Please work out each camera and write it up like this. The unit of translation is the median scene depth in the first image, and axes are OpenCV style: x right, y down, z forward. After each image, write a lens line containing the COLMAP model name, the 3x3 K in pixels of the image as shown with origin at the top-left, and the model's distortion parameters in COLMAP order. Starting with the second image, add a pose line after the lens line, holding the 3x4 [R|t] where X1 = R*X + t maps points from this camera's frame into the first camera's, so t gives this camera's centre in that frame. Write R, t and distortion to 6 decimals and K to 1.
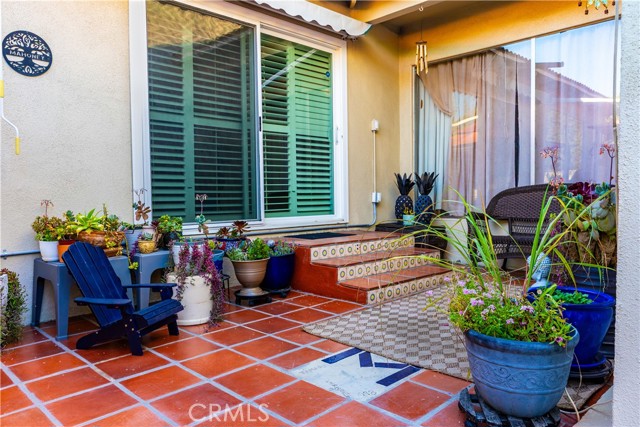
lens RADIAL K [[471.5, 0, 318.8], [0, 471.5, 212.5], [0, 0, 1]] dist [0.000513, 0.000492]
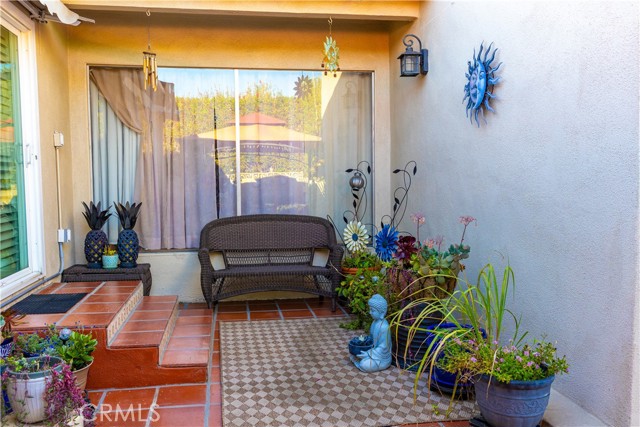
lens RADIAL K [[545.9, 0, 317.9], [0, 545.9, 213.7], [0, 0, 1]] dist [-0.002202, -0.003983]
pose [[0.571163, -0.040857, 0.819819, -0.535598], [0.028768, 0.999143, 0.029751, -0.120982], [-0.820333, 0.006591, 0.571849, 0.254513]]
